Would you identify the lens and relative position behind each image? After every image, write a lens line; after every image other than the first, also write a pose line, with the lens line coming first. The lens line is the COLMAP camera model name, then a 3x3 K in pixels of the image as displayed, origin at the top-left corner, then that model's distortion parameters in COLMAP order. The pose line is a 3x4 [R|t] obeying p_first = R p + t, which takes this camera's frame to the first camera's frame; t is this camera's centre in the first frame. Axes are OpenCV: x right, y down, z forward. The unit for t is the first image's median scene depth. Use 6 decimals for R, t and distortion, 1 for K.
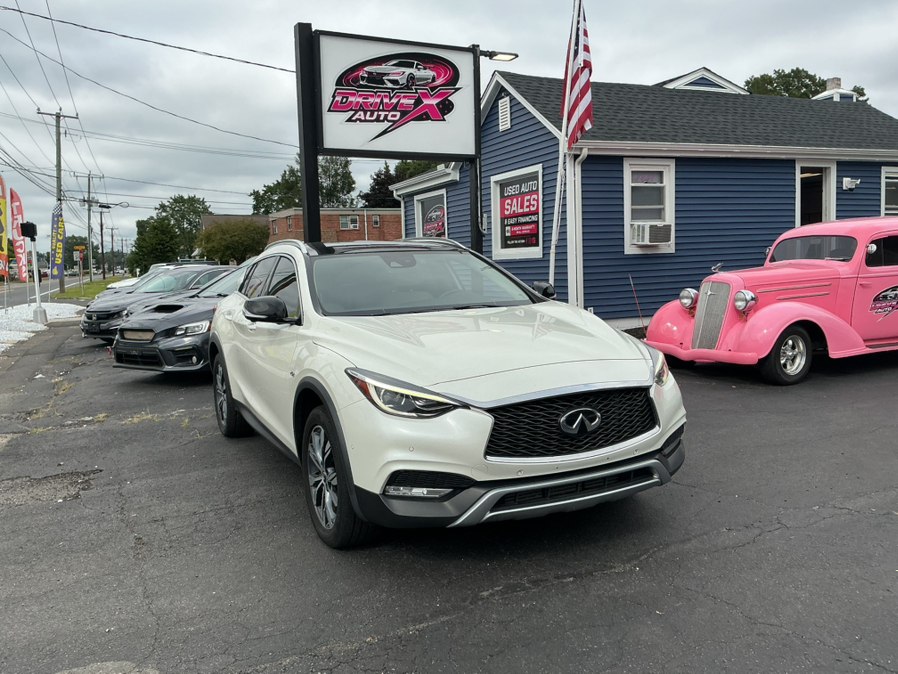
lens RADIAL K [[745.0, 0, 449.0], [0, 745.0, 337.0], [0, 0, 1]] dist [0.144376, -0.299121]
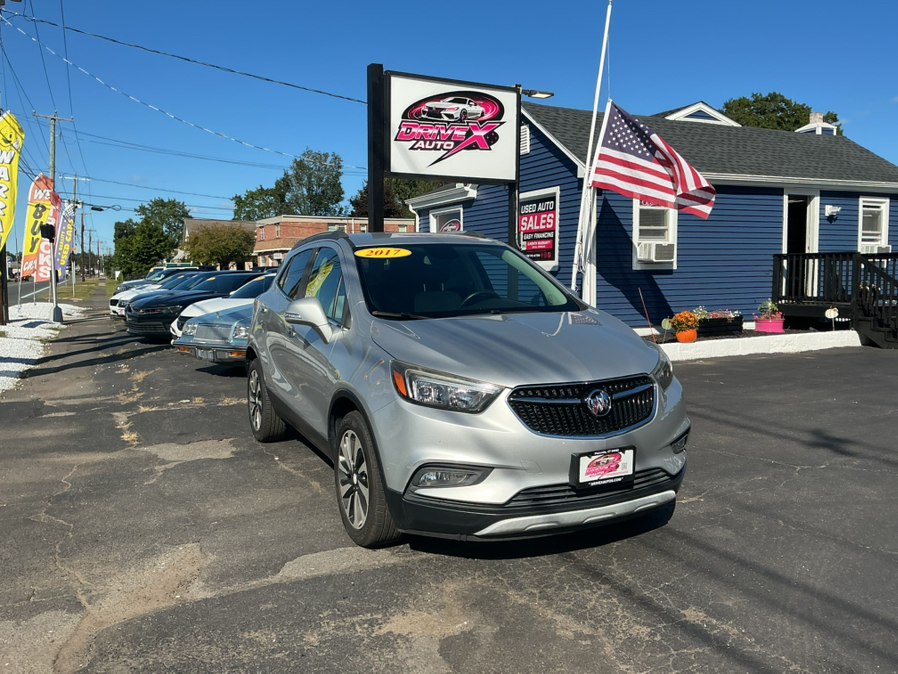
lens RADIAL K [[745.0, 0, 449.0], [0, 745.0, 337.0], [0, 0, 1]] dist [0.144376, -0.299121]
pose [[0.999189, 0.021749, 0.033885, -0.071969], [-0.021287, 0.999676, -0.013941, 0.010866], [-0.034177, 0.013208, 0.999329, -0.098994]]
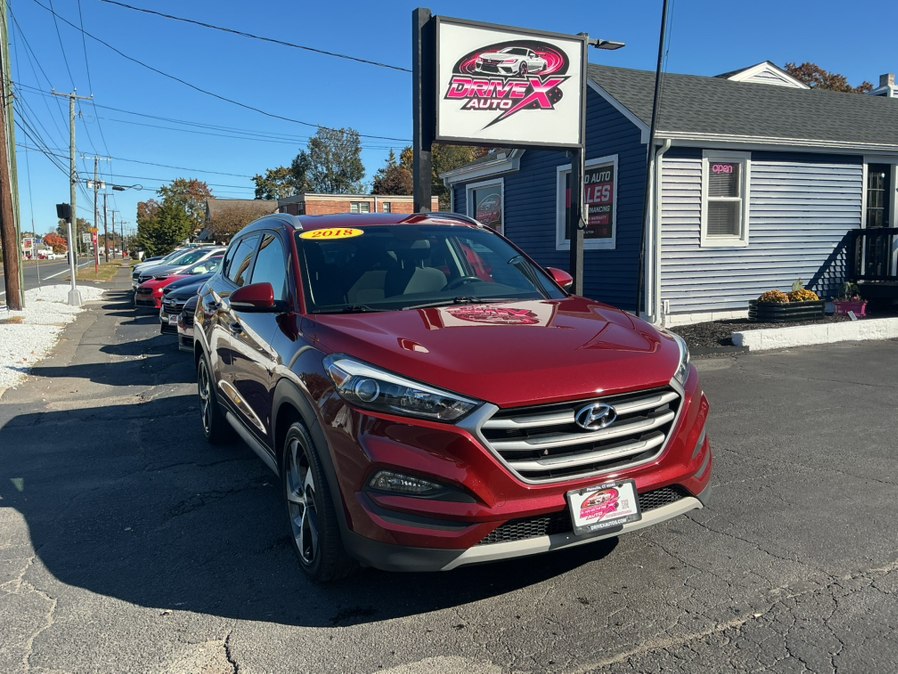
lens RADIAL K [[745.0, 0, 449.0], [0, 745.0, 337.0], [0, 0, 1]] dist [0.144376, -0.299121]
pose [[0.999830, 0.017247, 0.006568, -0.102183], [-0.017343, 0.999740, 0.014820, 0.000242], [-0.006311, -0.014931, 0.999869, 0.001277]]
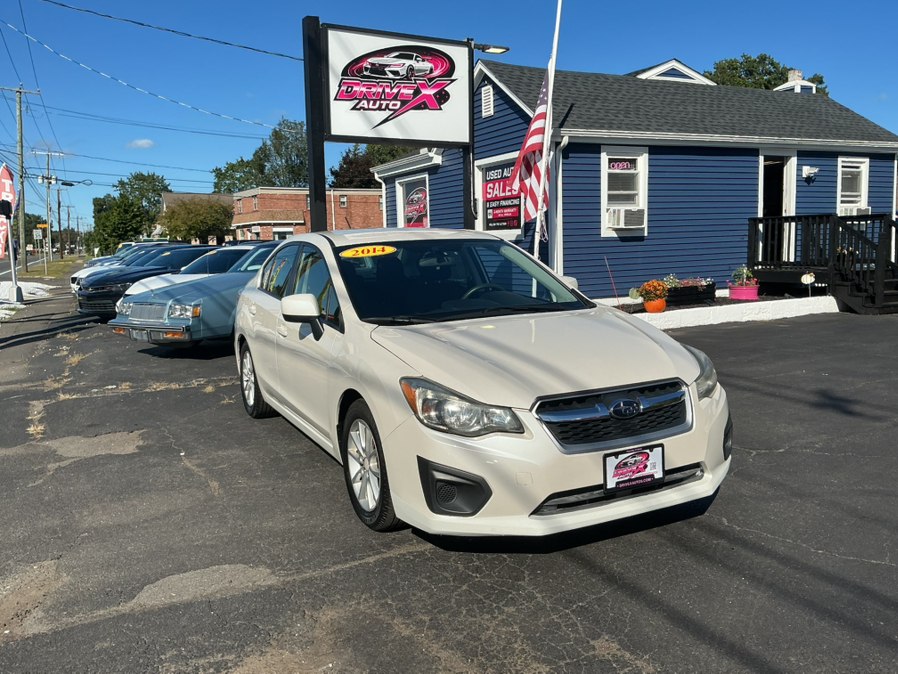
lens RADIAL K [[746.1, 0, 449.0], [0, 746.1, 337.0], [0, 0, 1]] dist [0.143824, -0.301532]
pose [[0.998791, 0.001346, 0.049149, -0.033098], [-0.002542, 0.999702, 0.024289, 0.006319], [-0.049101, -0.024385, 0.998496, -0.054978]]
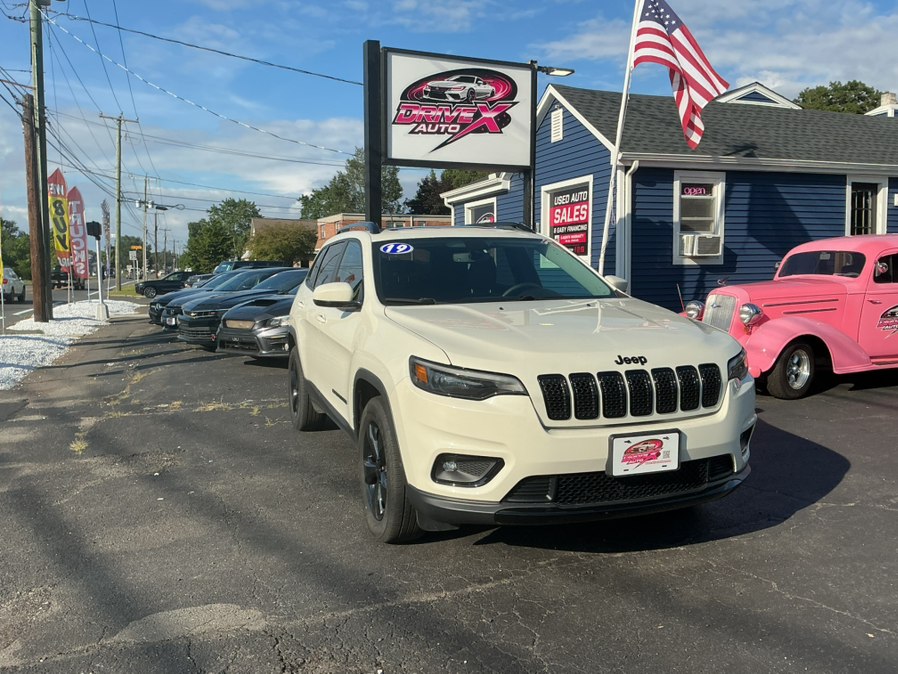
lens RADIAL K [[745.0, 0, 449.0], [0, 745.0, 337.0], [0, 0, 1]] dist [0.144376, -0.299121]
pose [[0.998134, 0.027894, -0.054320, -0.010104], [-0.028405, 0.999559, -0.008656, 0.005043], [0.054055, 0.010183, 0.998486, -0.032418]]
